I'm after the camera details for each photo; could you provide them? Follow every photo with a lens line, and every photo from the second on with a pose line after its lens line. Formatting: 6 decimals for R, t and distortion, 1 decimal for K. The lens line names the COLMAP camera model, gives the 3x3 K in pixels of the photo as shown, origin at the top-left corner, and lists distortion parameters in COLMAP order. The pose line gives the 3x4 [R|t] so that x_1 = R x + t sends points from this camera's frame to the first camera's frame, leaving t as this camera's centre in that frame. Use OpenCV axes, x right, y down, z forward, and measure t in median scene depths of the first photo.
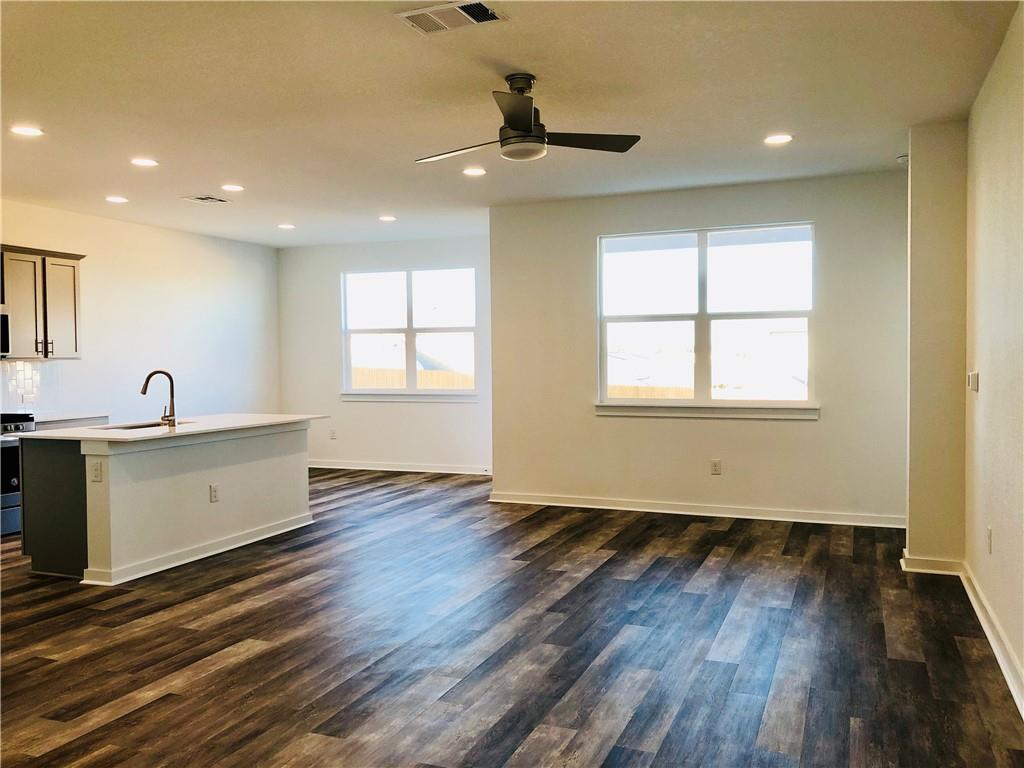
lens RADIAL K [[841.7, 0, 514.8], [0, 841.7, 379.2], [0, 0, 1]] dist [0.015377, -0.001496]
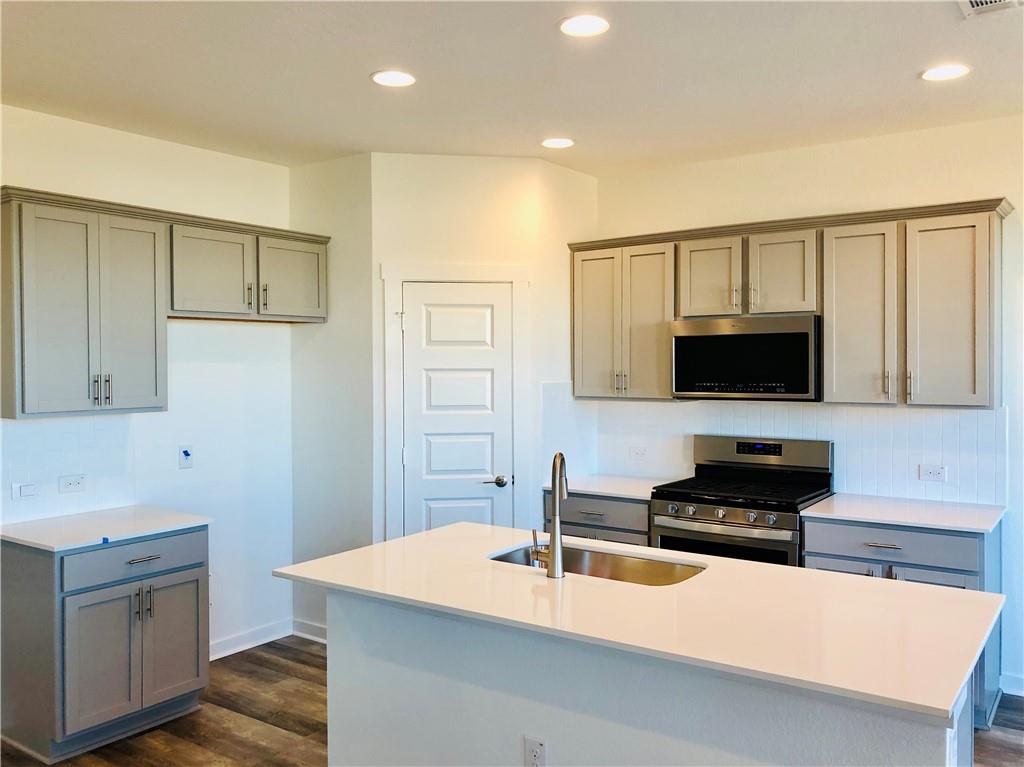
lens RADIAL K [[841.7, 0, 514.8], [0, 841.7, 378.7], [0, 0, 1]] dist [0.015377, -0.001496]
pose [[-0.227288, 0.031084, -0.973331, 0.060089], [-0.016061, 0.999235, 0.035662, -0.084579], [0.973695, 0.023738, -0.226615, 1.292737]]
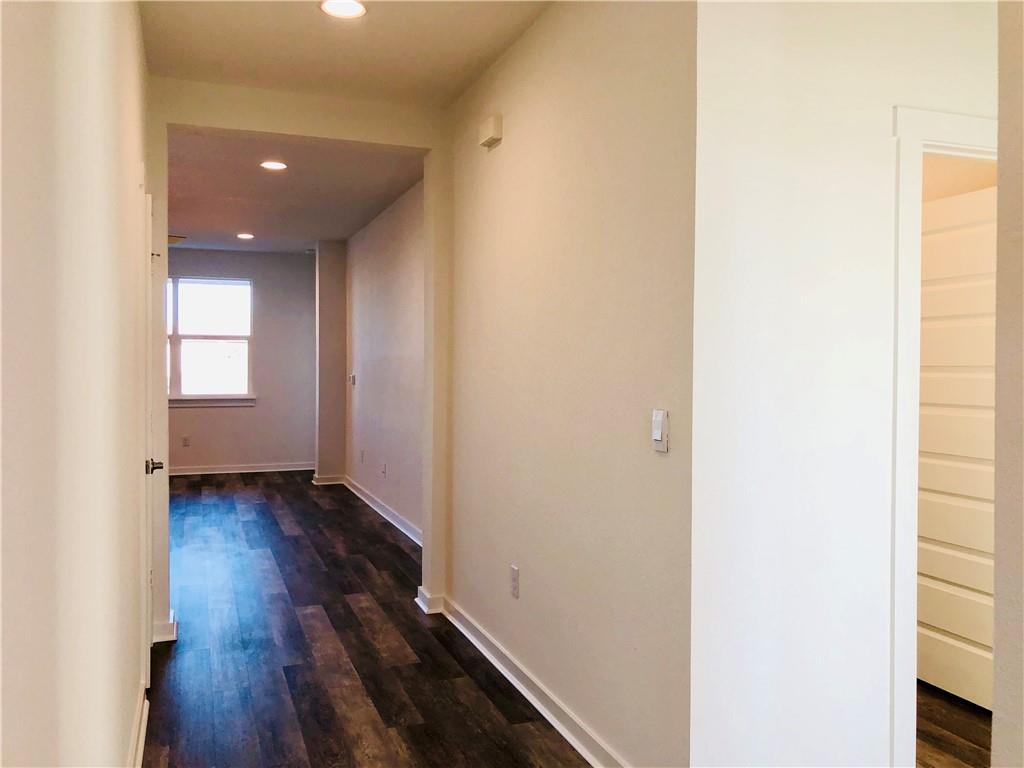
lens RADIAL K [[841.7, 0, 514.8], [0, 841.7, 379.2], [0, 0, 1]] dist [0.015377, -0.001496]
pose [[0.732956, 0.006782, 0.680242, -0.478365], [0.003234, 0.999904, -0.013454, 0.027964], [-0.680268, 0.012061, 0.732864, -0.645635]]
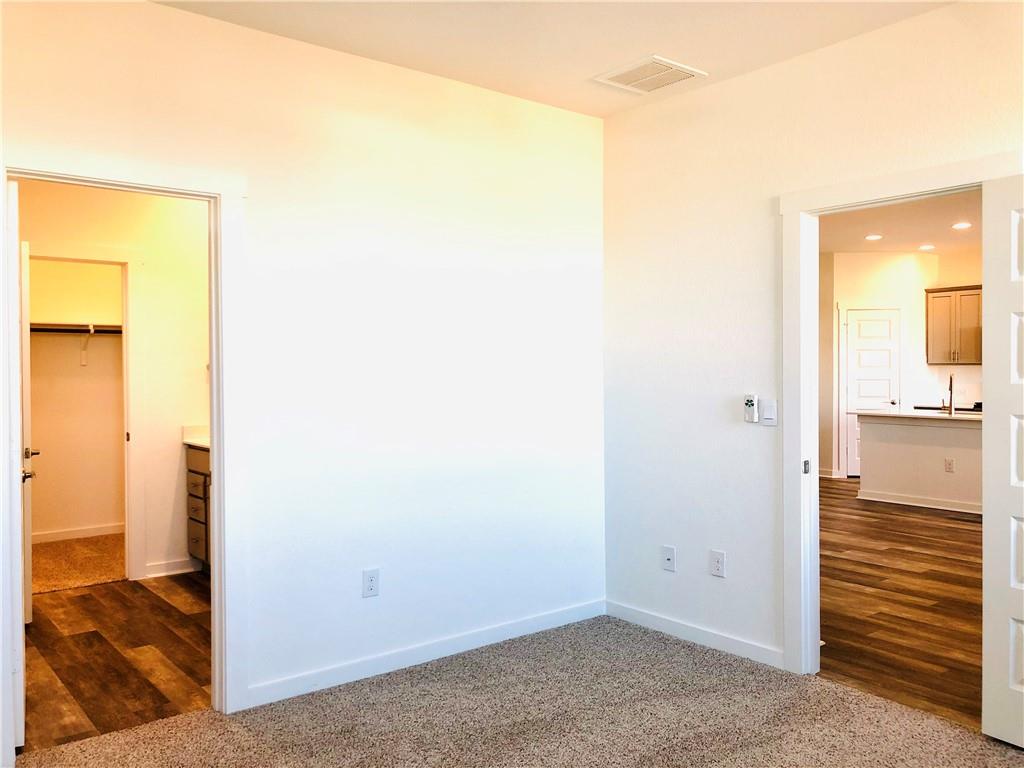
lens RADIAL K [[841.7, 0, 514.8], [0, 841.7, 379.2], [0, 0, 1]] dist [0.015377, -0.001496]
pose [[-0.482387, 0.025874, -0.875576, 1.393594], [-0.009883, 0.999339, 0.034977, -0.052639], [0.875903, 0.025526, -0.481812, 1.244845]]
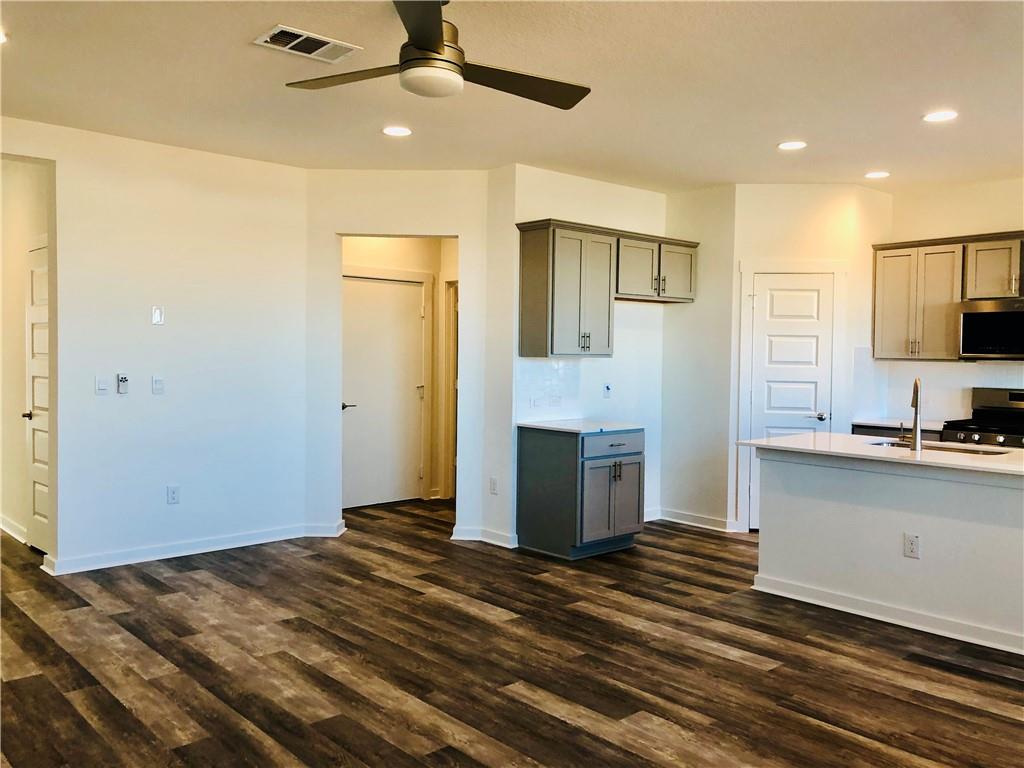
lens RADIAL K [[841.7, 0, 514.8], [0, 841.7, 379.2], [0, 0, 1]] dist [0.015377, -0.001496]
pose [[-0.428721, 0.034620, -0.902774, 0.554110], [-0.029169, 0.998214, 0.052132, -0.048527], [0.902966, 0.048683, -0.426945, 1.192573]]
